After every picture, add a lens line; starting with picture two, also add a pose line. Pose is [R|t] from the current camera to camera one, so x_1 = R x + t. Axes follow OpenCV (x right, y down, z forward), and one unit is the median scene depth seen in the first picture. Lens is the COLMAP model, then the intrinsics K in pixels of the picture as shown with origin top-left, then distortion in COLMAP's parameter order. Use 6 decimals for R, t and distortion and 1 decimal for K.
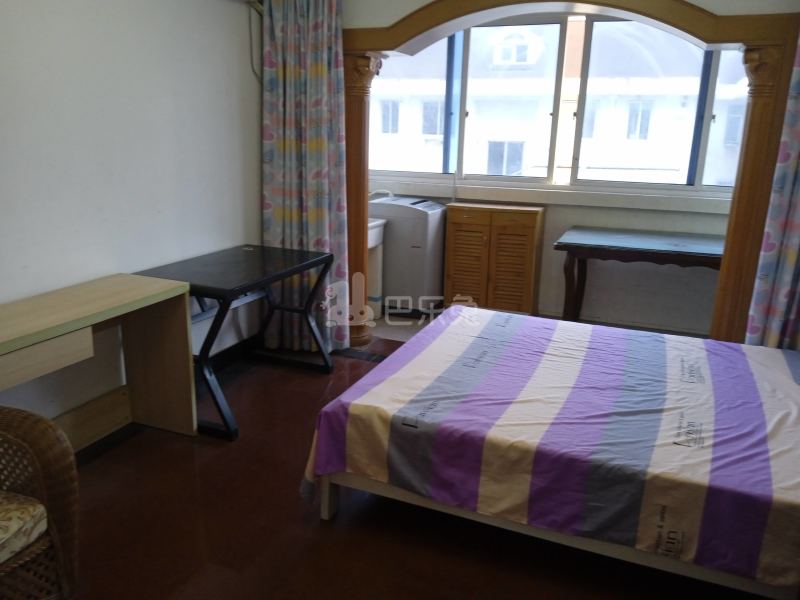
lens RADIAL K [[656.2, 0, 393.4], [0, 656.2, 295.5], [0, 0, 1]] dist [0.033939, -0.039785]
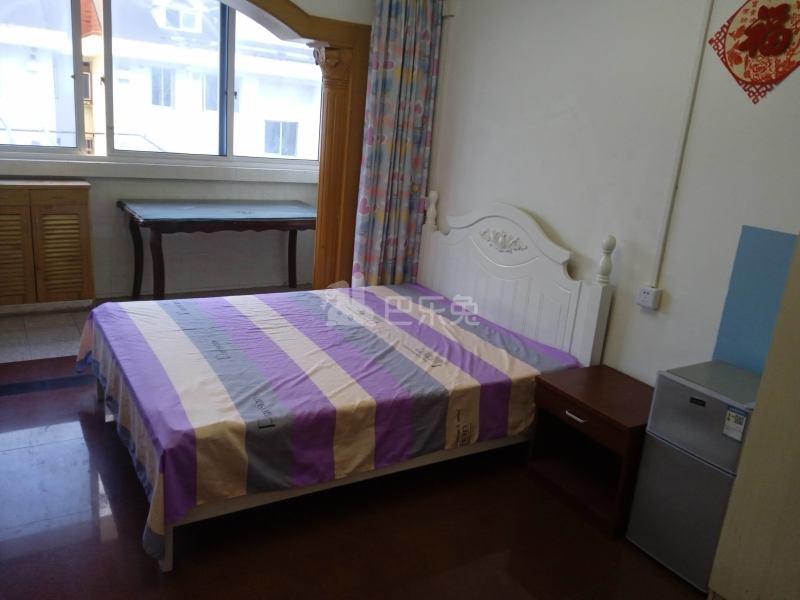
lens RADIAL K [[656.2, 0, 400.8], [0, 656.2, 301.4], [0, 0, 1]] dist [0.033939, -0.039785]
pose [[0.566614, -0.195475, 0.800461, -0.568299], [0.134157, 0.980376, 0.144447, -0.091248], [-0.812988, 0.025542, 0.581720, 0.251850]]
